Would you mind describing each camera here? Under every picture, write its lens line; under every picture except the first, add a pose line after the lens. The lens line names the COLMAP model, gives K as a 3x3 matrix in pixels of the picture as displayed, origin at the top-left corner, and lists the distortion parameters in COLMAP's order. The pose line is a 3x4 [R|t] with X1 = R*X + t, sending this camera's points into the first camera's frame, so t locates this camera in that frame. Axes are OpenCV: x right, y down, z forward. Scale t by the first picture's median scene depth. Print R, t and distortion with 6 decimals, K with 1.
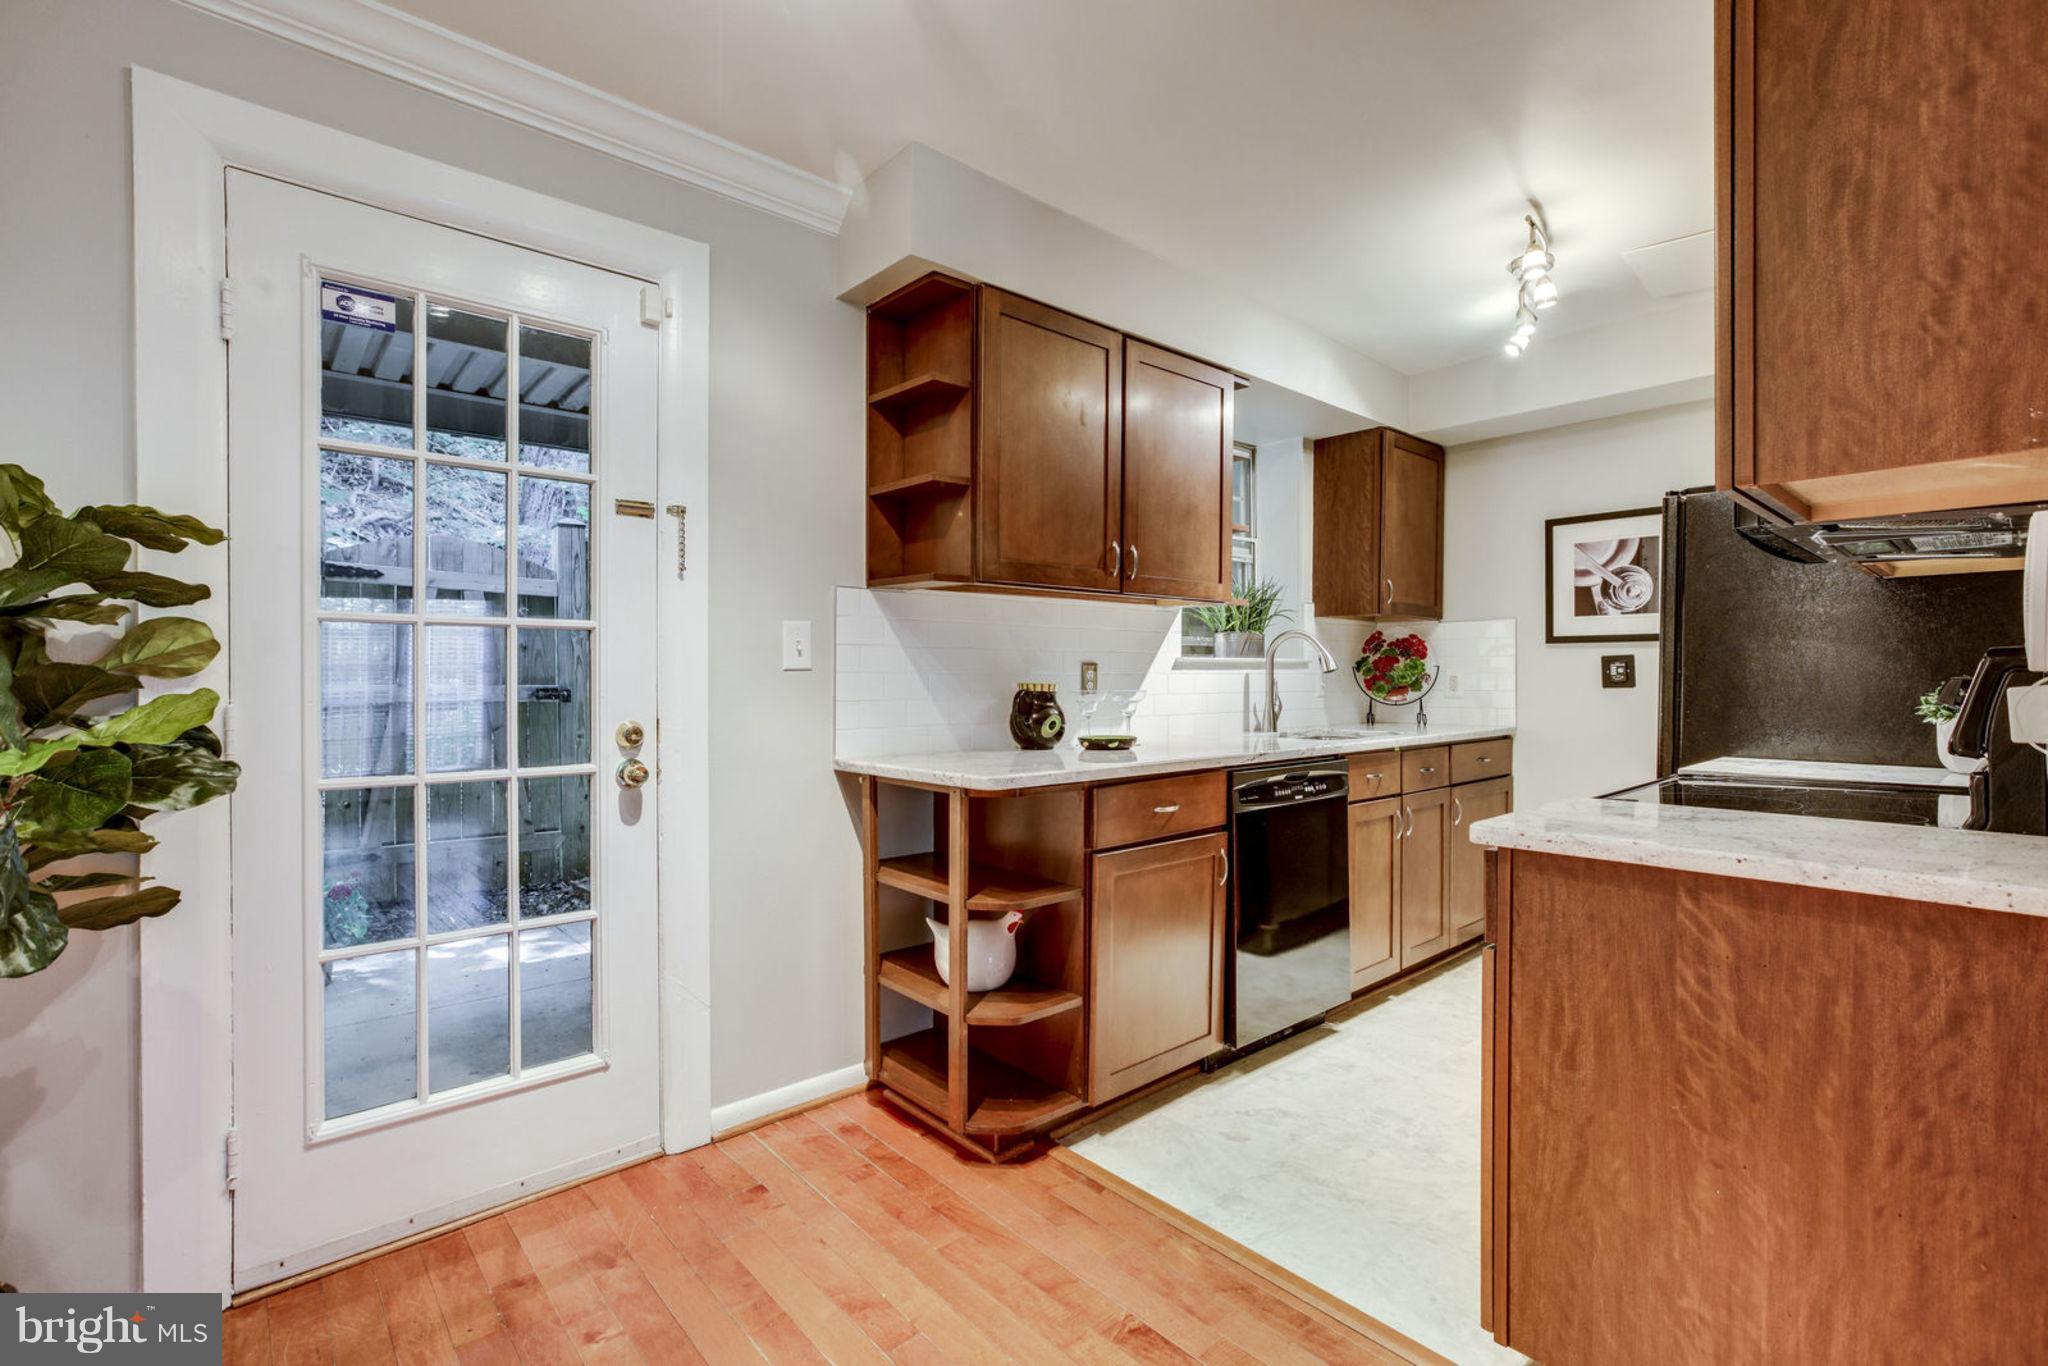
lens RADIAL K [[909.8, 0, 1024.0], [0, 909.8, 683.0], [0, 0, 1]] dist [-0.037715, 0.014057]
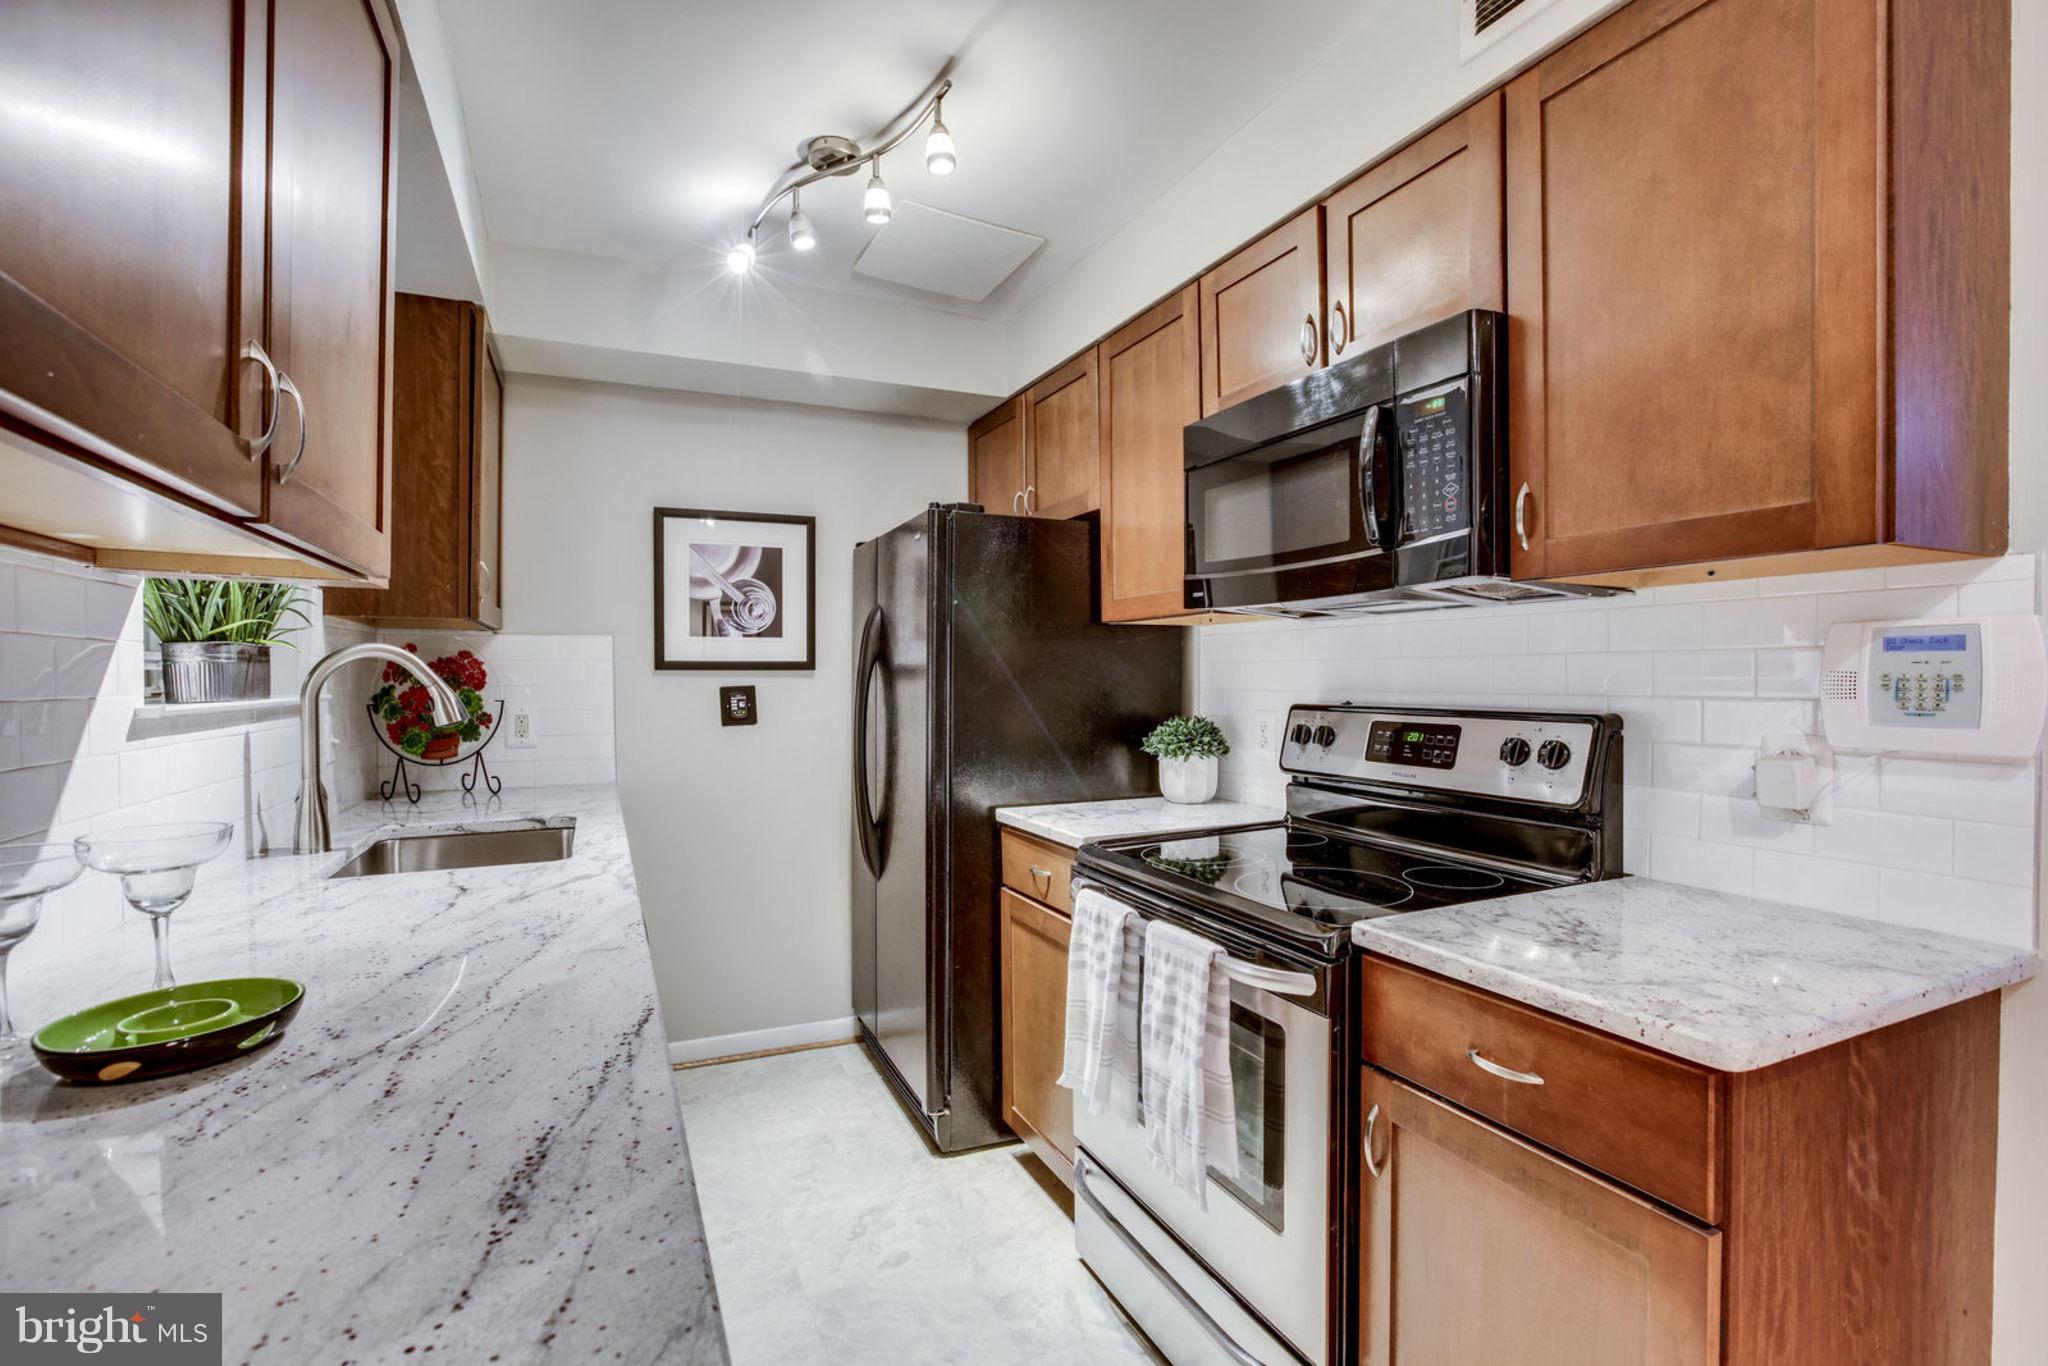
lens RADIAL K [[929.0, 0, 1011.1], [0, 929.0, 693.2], [0, 0, 1]] dist [-0.045419, 0.014842]
pose [[0.293325, -0.015733, 0.955883, -0.210012], [0.010319, 0.999858, 0.013291, -0.087475], [-0.955957, 0.005965, 0.293446, 1.344276]]
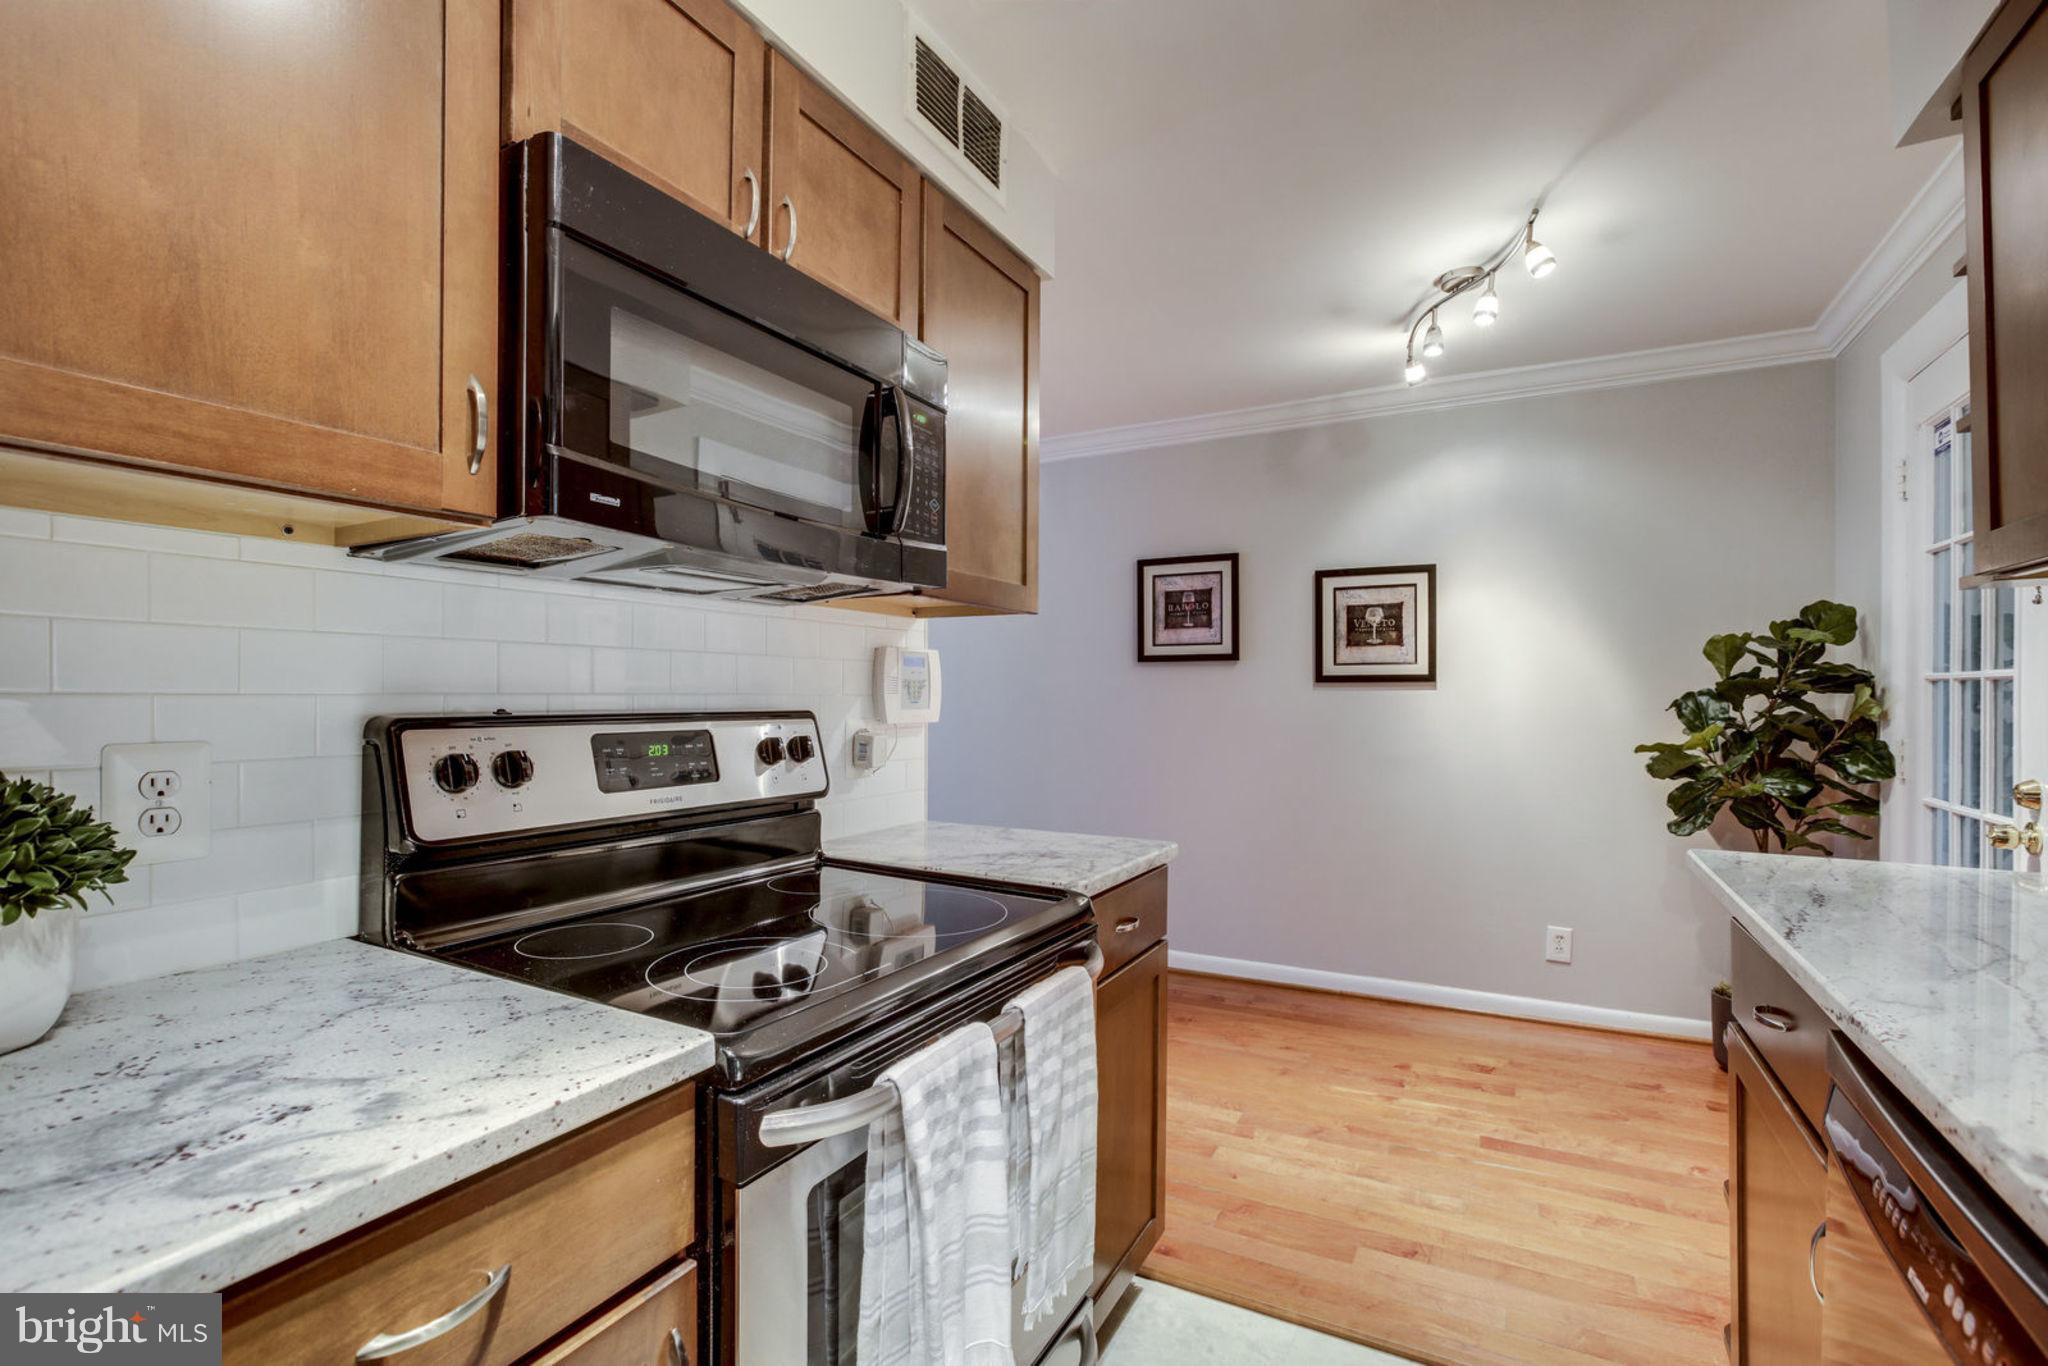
lens RADIAL K [[905.5, 0, 1024.0], [0, 905.5, 683.0], [0, 0, 1]] dist [0.000153, 0.000114]
pose [[-0.937783, -0.004510, -0.347193, 1.237921], [-0.002893, 0.999982, -0.005175, -0.069288], [0.347211, -0.003849, -0.937779, 2.266236]]
